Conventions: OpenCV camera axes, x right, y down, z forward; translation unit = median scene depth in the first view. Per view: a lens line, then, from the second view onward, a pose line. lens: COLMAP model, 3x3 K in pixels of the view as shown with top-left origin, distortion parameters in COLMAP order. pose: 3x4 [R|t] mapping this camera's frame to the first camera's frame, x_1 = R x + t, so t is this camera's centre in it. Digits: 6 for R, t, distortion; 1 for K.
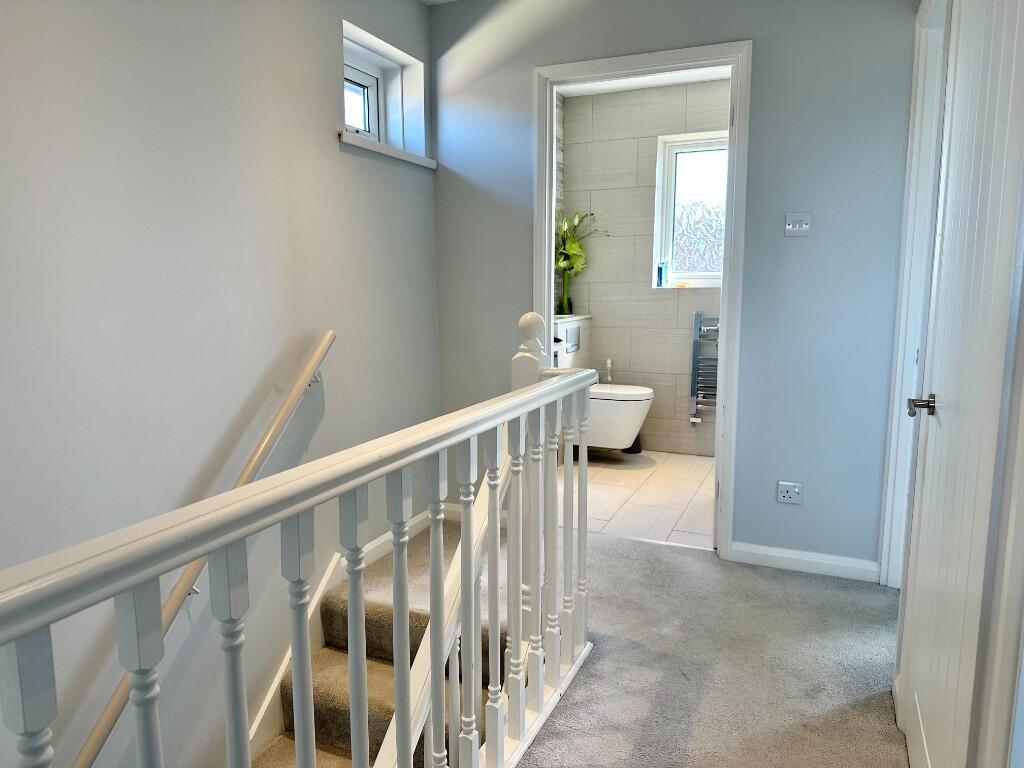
lens RADIAL K [[701.5, 0, 512.0], [0, 701.5, 384.0], [0, 0, 1]] dist [0.128033, -0.174995]
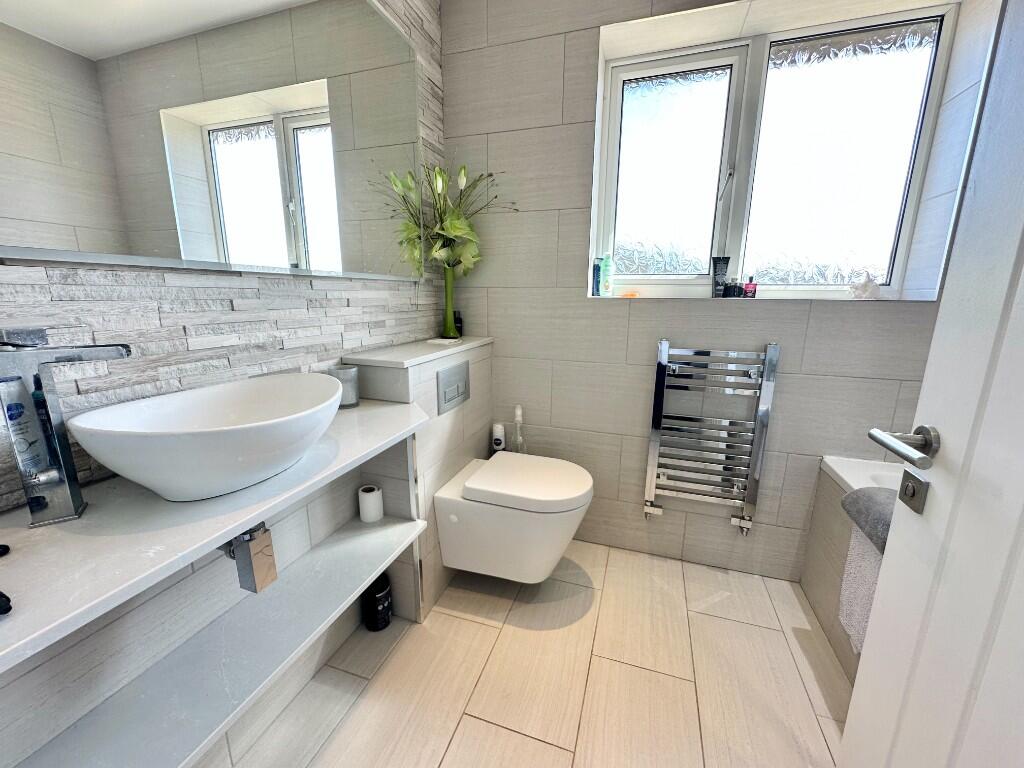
lens RADIAL K [[409.1, 0, 512.0], [0, 409.1, 384.0], [0, 0, 1]] dist [-0.000469, -0.000036]
pose [[0.996547, -0.006470, 0.082772, 0.101553], [0.000531, 0.997435, 0.071573, -0.084425], [-0.083023, -0.071282, 0.993995, 0.634497]]
